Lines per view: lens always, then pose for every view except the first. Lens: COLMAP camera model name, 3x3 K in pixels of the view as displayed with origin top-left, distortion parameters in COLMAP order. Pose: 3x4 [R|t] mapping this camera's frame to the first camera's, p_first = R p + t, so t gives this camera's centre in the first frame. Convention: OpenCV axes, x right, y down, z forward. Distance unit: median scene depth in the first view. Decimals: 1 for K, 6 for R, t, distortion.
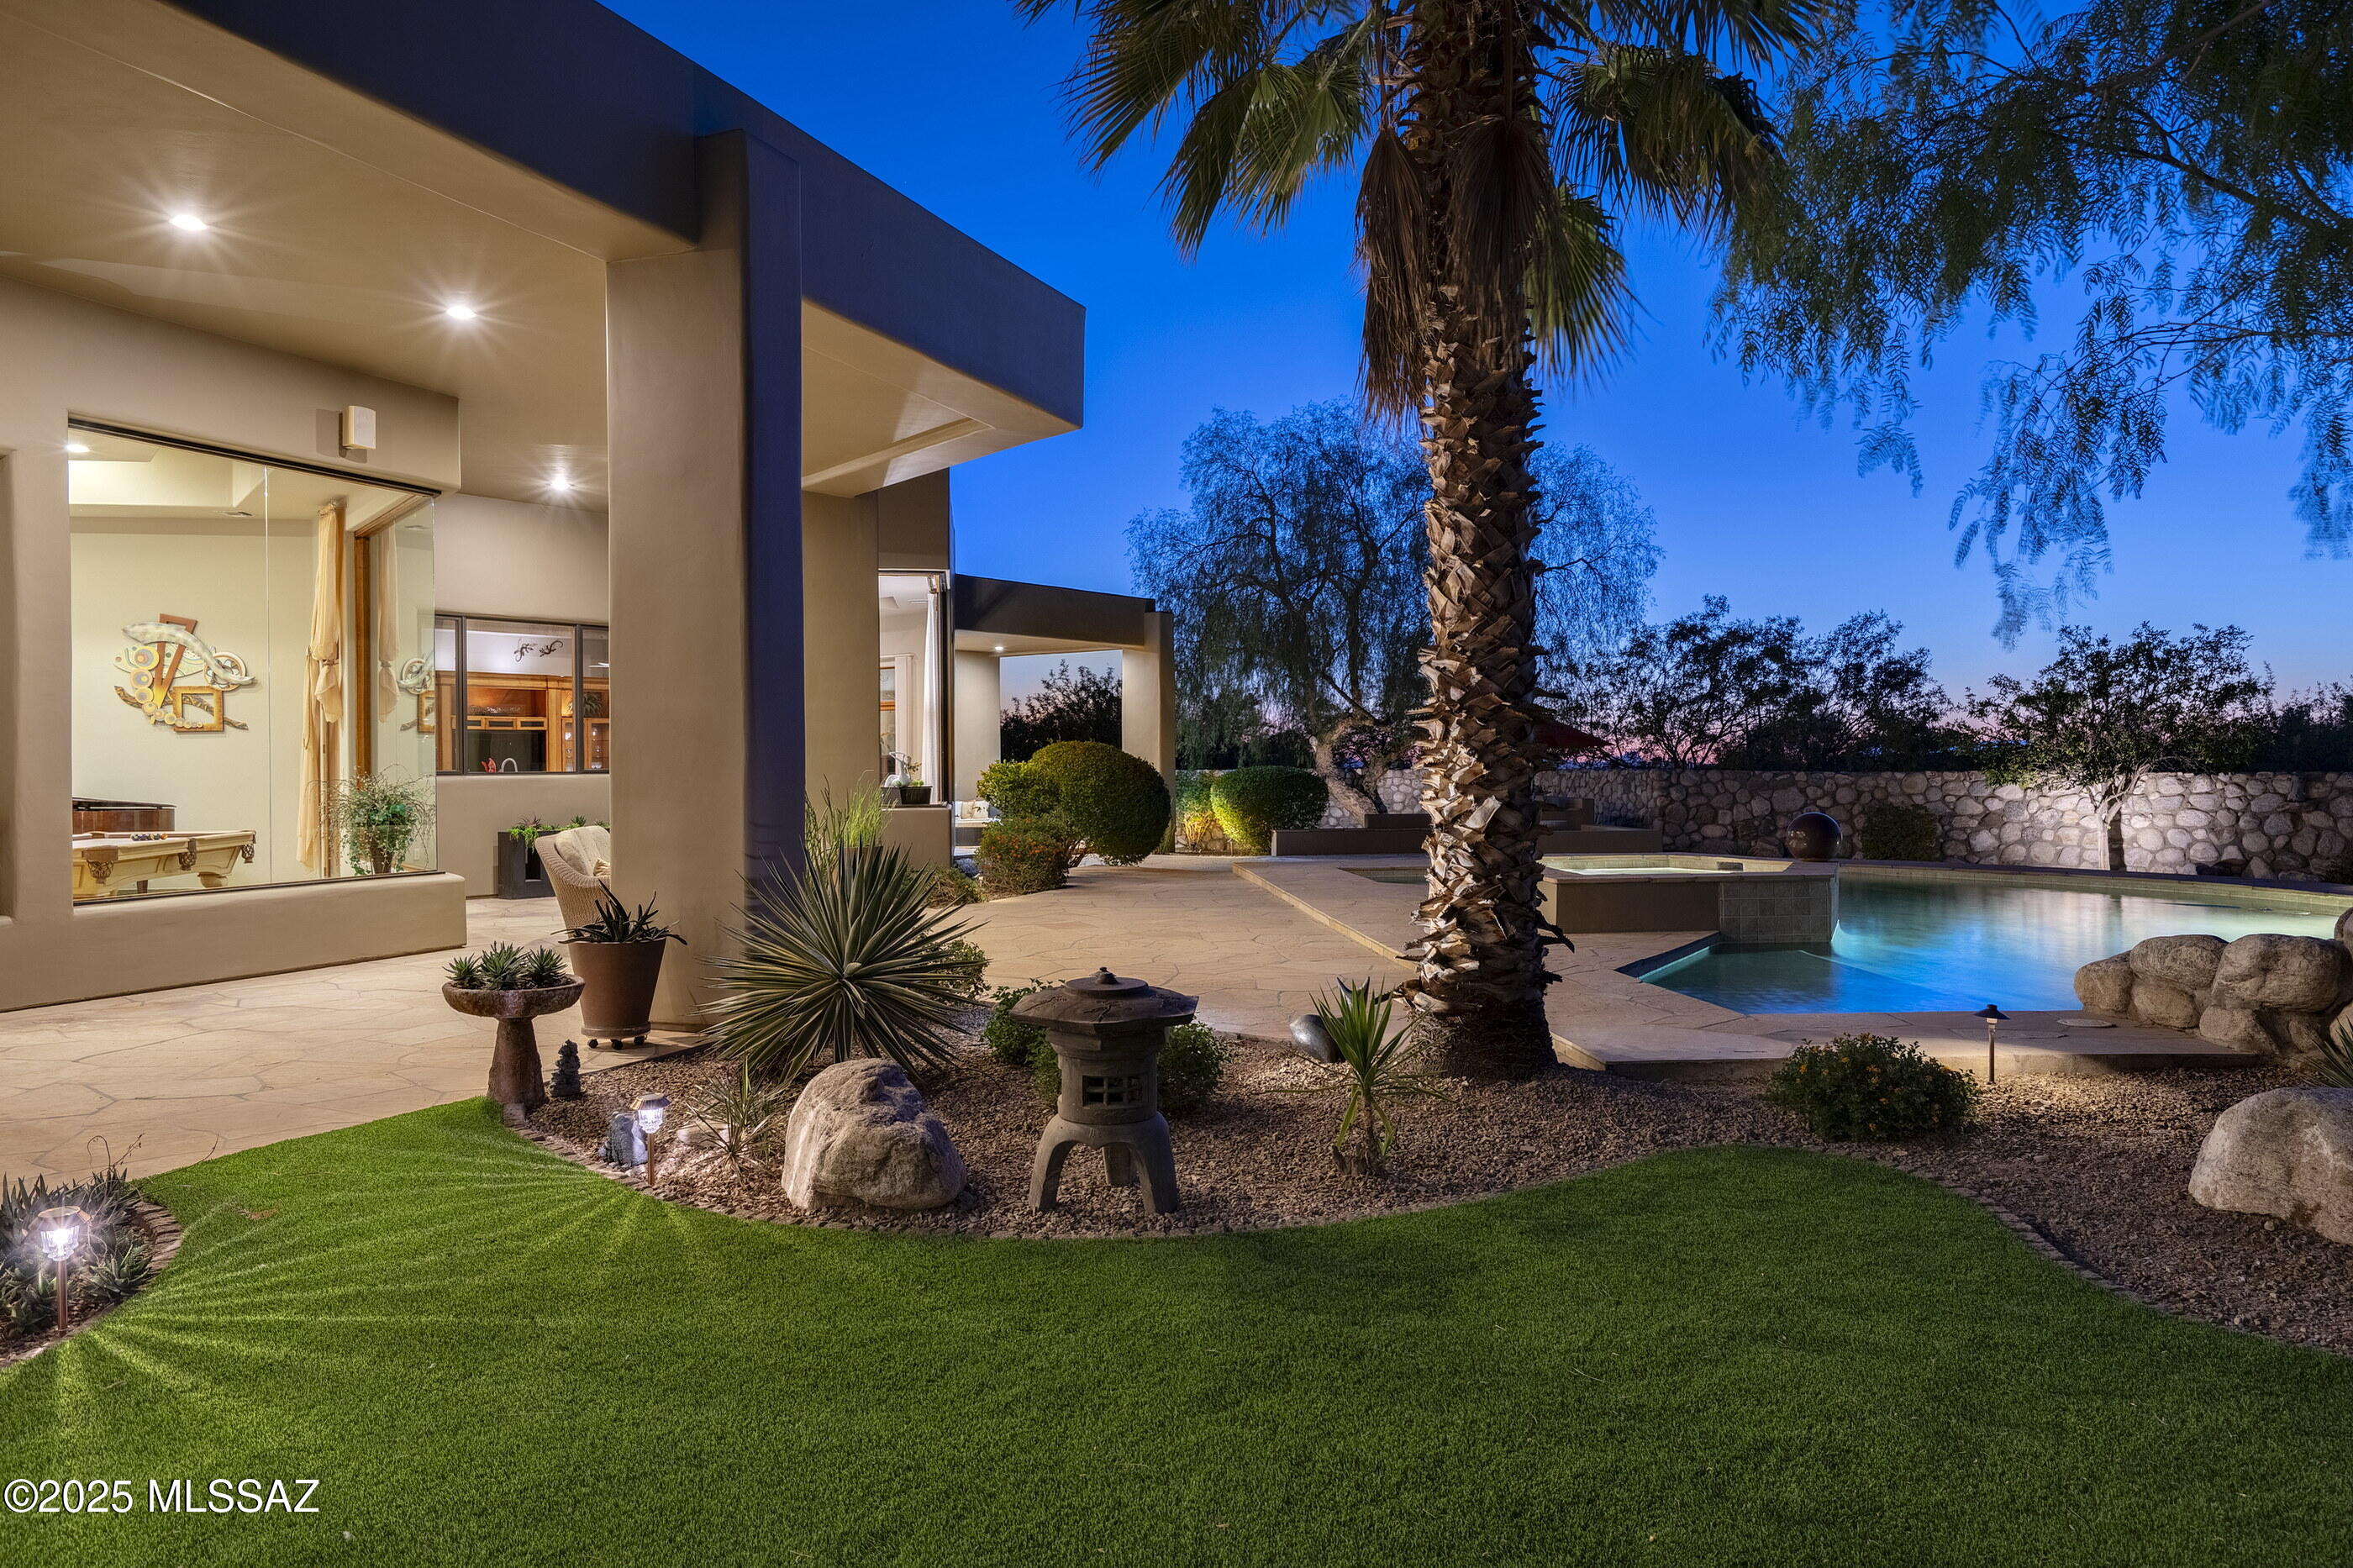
lens RADIAL K [[1759.7, 0, 1179.5], [0, 1759.7, 780.9], [0, 0, 1]] dist [0.049561, -0.004378]
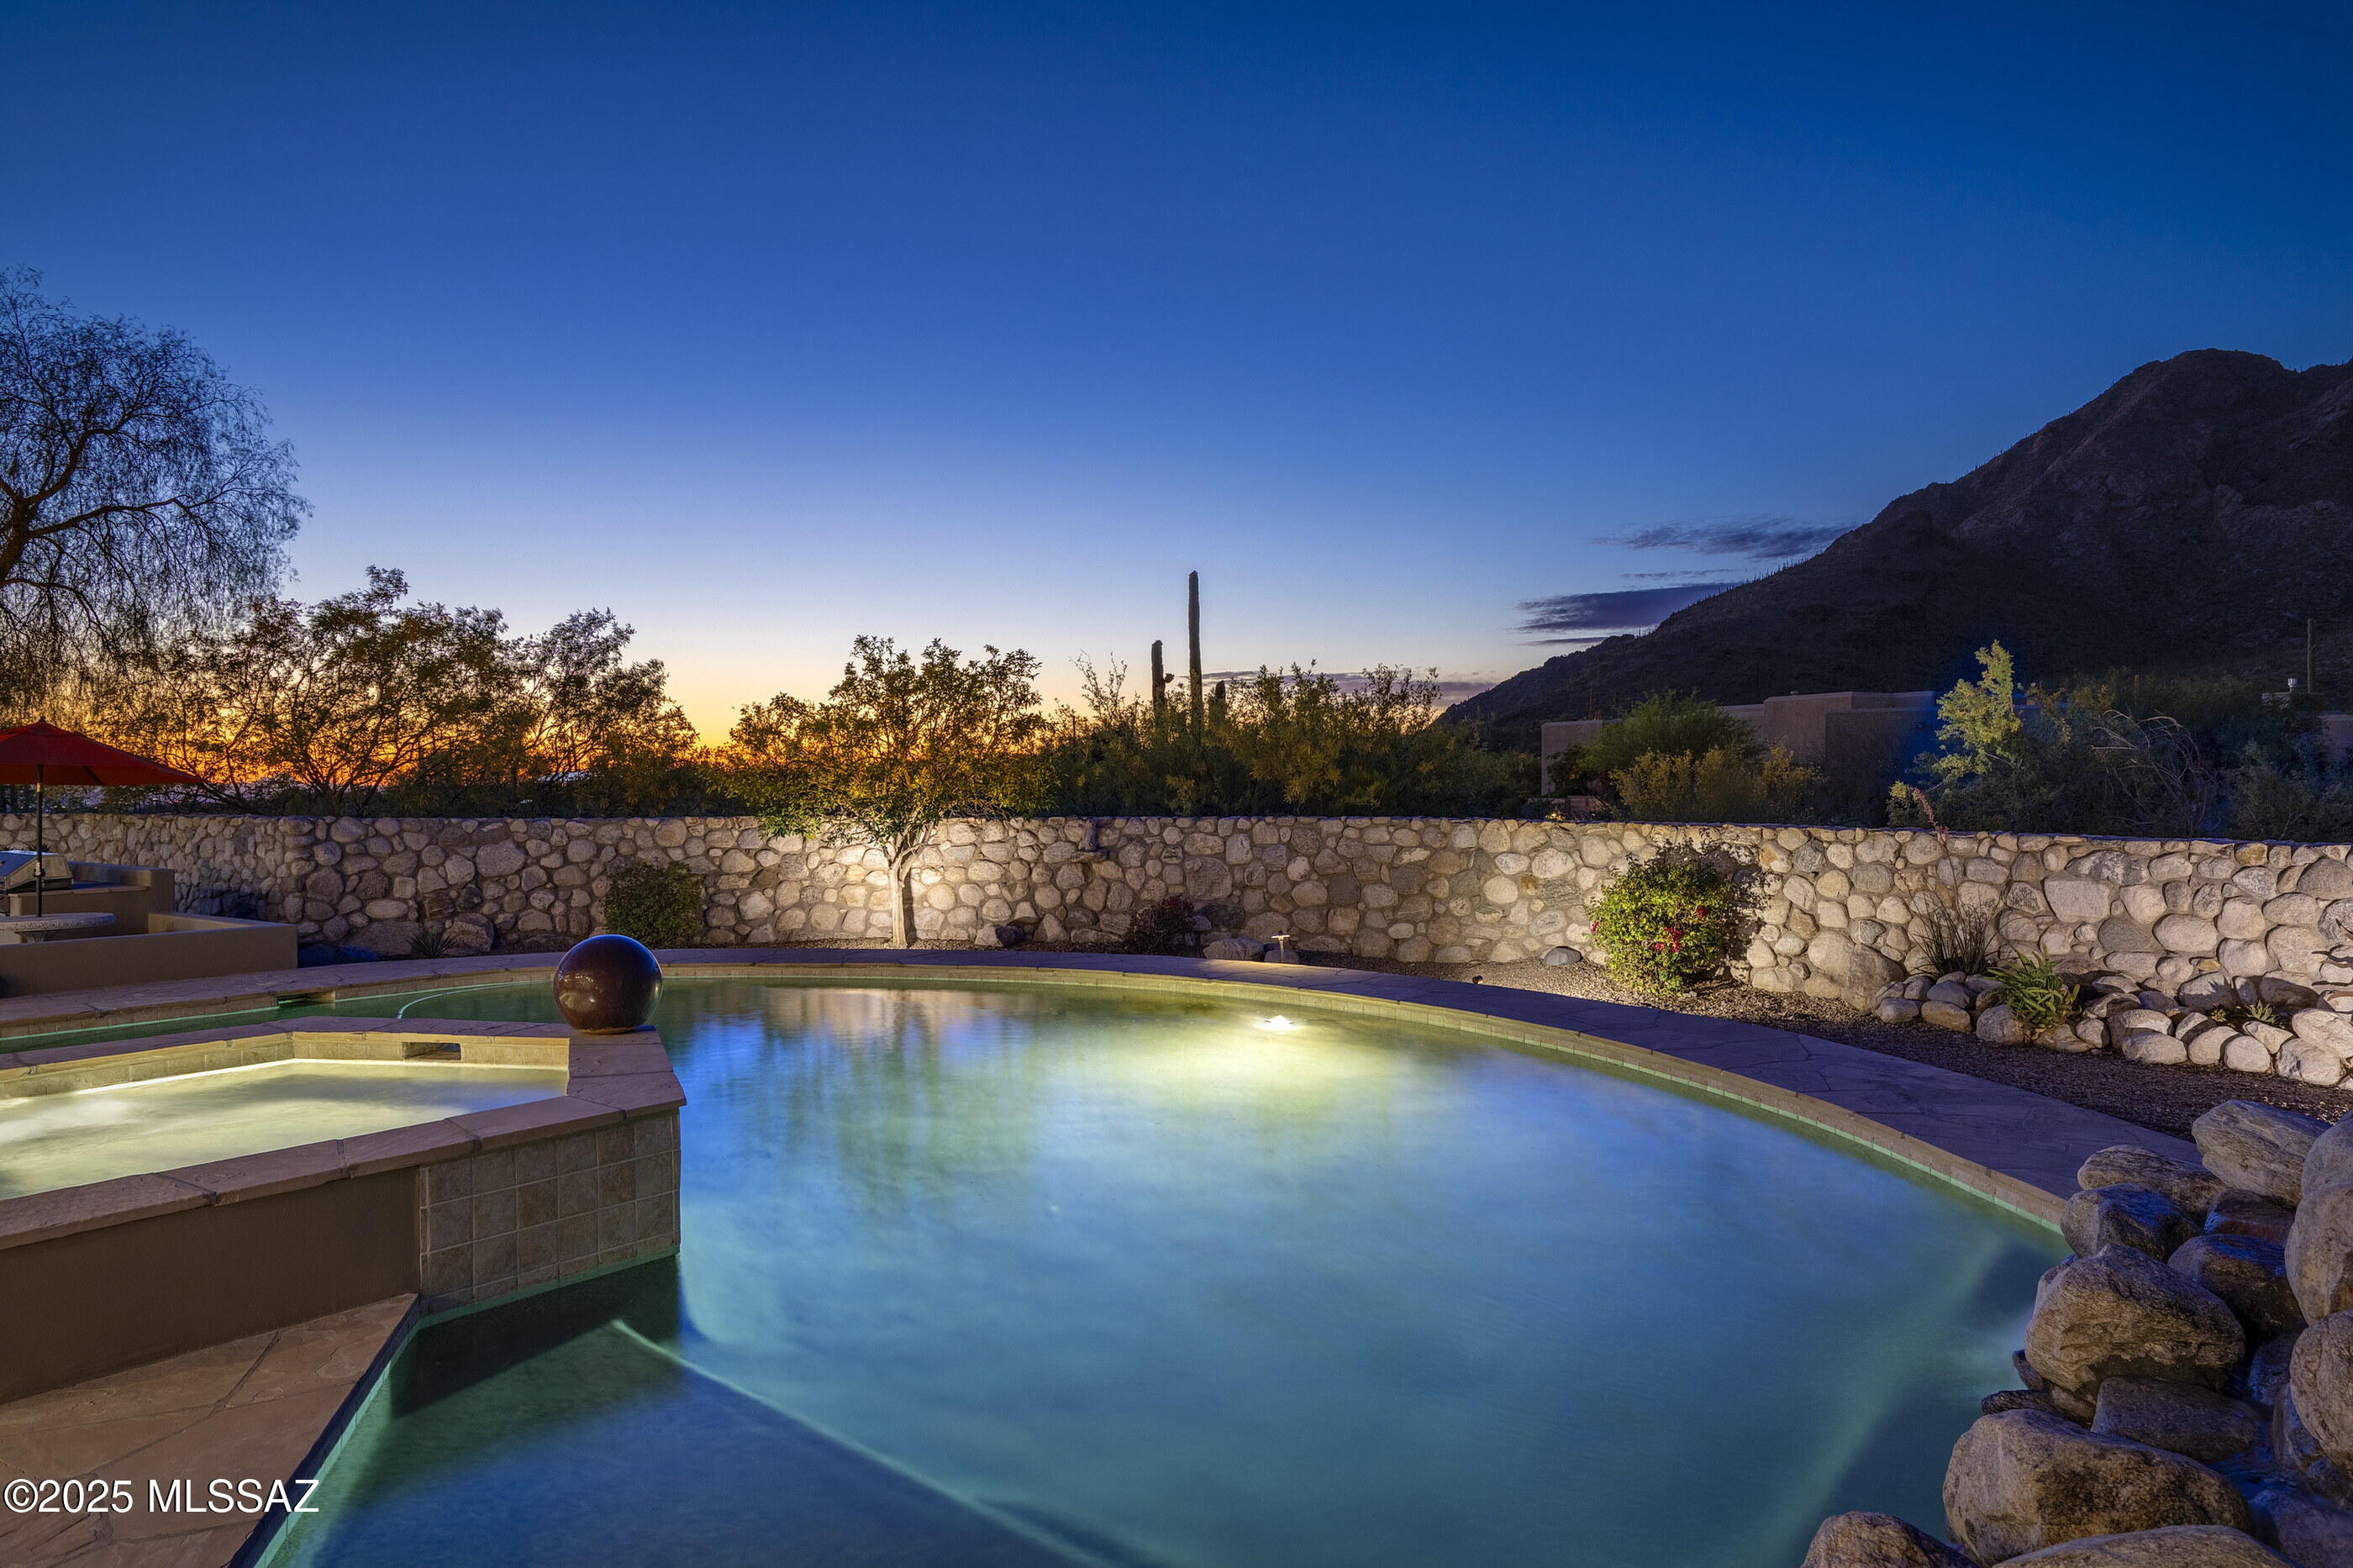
lens RADIAL K [[1420.7, 0, 1164.7], [0, 1420.7, 788.0], [0, 0, 1]] dist [-0.015082, 0.002224]
pose [[0.695608, -0.000694, 0.718421, 0.122585], [0.002075, 0.999997, -0.001043, -0.016354], [-0.718418, 0.002216, 0.695608, 0.416219]]
